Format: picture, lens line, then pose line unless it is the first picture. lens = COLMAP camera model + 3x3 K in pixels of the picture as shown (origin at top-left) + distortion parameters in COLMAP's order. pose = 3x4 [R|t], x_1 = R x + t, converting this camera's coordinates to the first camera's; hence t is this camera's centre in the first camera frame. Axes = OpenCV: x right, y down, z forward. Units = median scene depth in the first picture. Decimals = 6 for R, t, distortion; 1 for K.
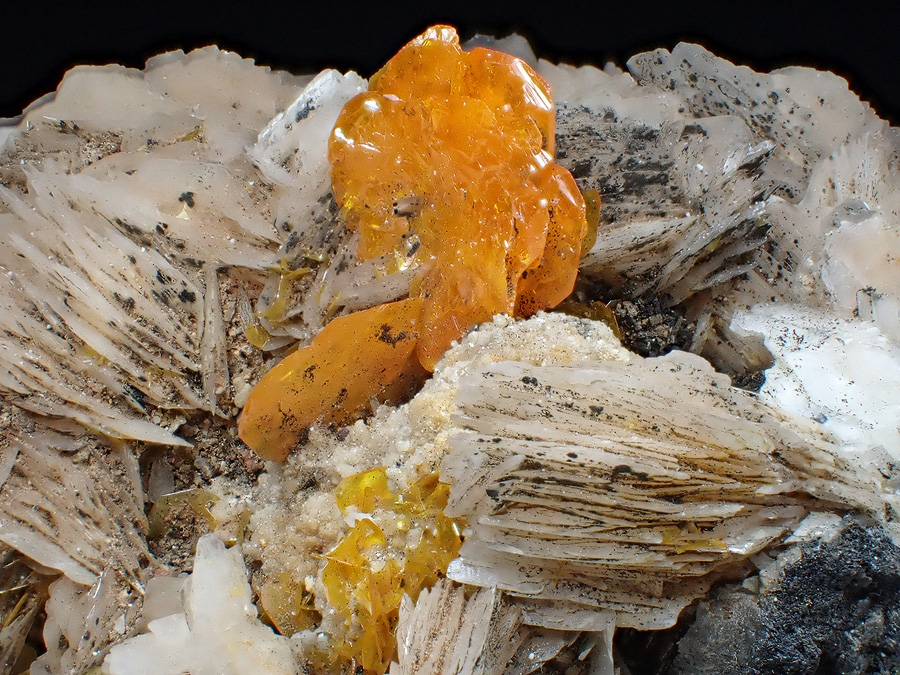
lens RADIAL K [[2481.4, 0, 450.0], [0, 2481.4, 337.5], [0, 0, 1]] dist [0.075452, 0.331076]
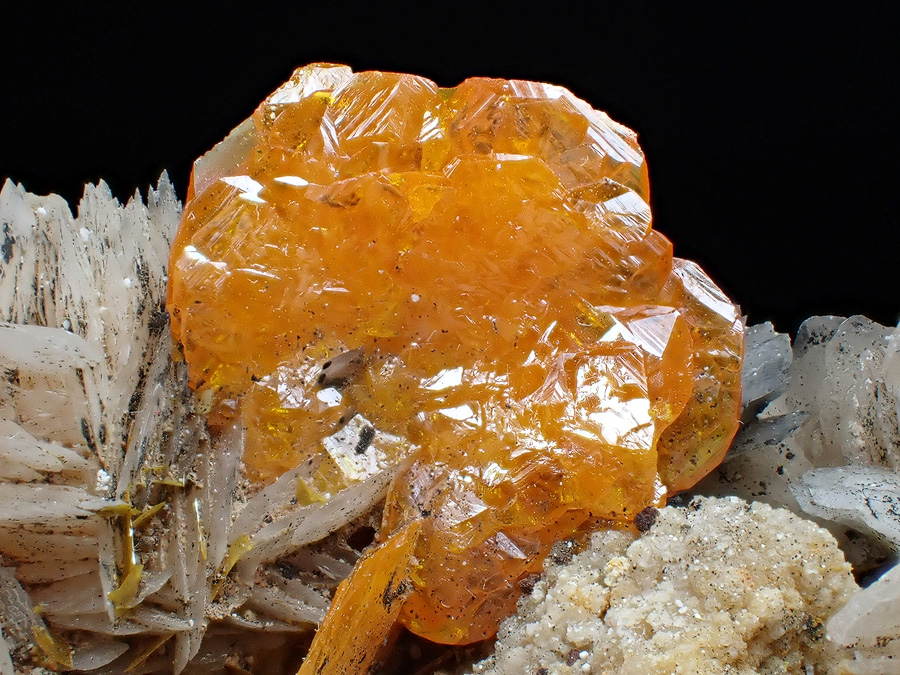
lens RADIAL K [[2481.4, 0, 450.0], [0, 2481.4, 337.5], [0, 0, 1]] dist [0.075452, 0.331076]
pose [[0.755747, -0.061255, 0.651992, -0.365009], [0.164806, 0.981362, -0.098833, 0.000725], [-0.633786, 0.182145, 0.751757, 0.548877]]
